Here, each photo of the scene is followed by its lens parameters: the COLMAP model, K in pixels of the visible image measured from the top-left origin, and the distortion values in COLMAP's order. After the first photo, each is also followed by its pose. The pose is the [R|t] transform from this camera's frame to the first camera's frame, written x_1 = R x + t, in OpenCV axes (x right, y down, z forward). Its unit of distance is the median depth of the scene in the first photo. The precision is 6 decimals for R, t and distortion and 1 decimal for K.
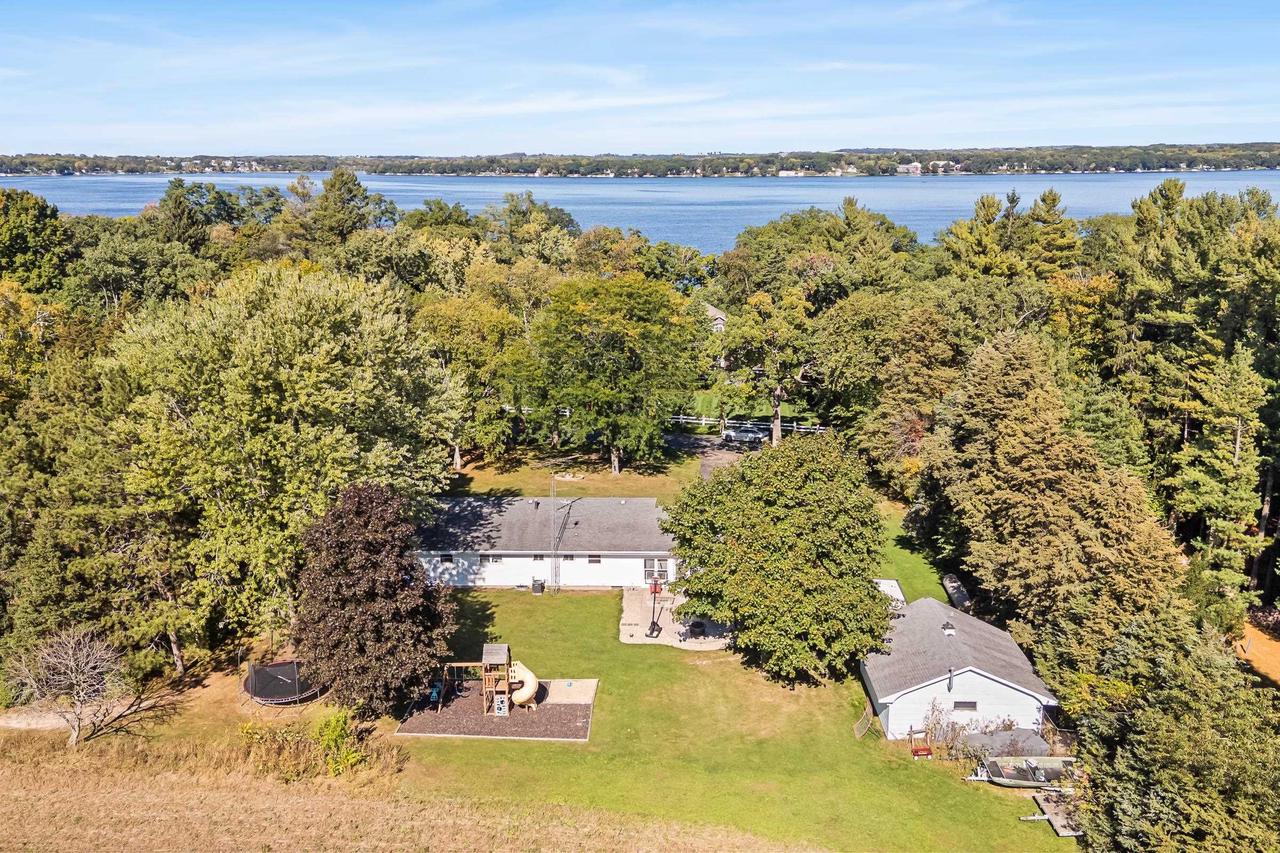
lens RADIAL K [[1057.1, 0, 640.0], [0, 1057.1, 426.5], [0, 0, 1]] dist [0.104669, -0.116361]
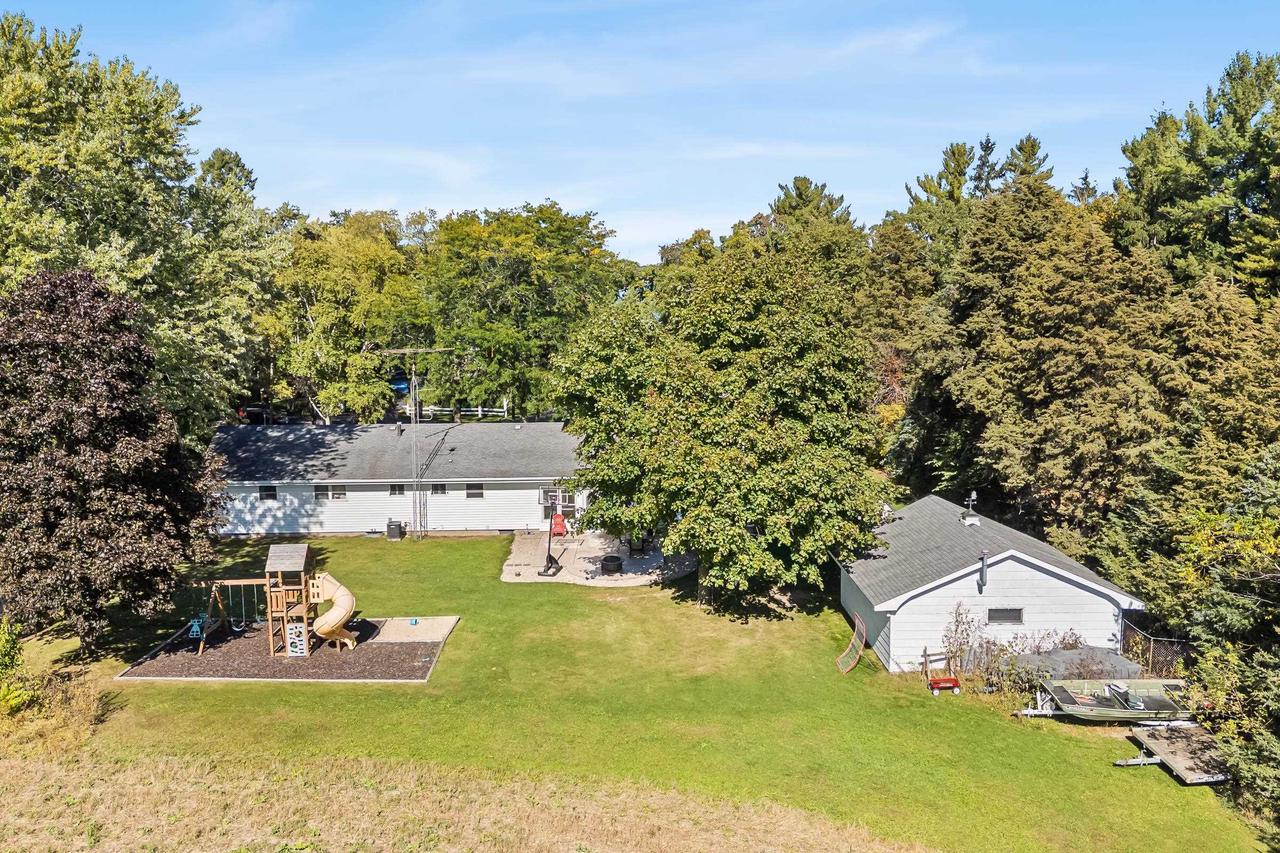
lens RADIAL K [[1057.1, 0, 640.0], [0, 1057.1, 426.5], [0, 0, 1]] dist [0.104669, -0.116361]
pose [[0.999012, -0.008961, 0.043528, 0.048953], [0.013835, 0.993499, -0.112997, 0.203334], [-0.042233, 0.113488, 0.992641, 0.322992]]
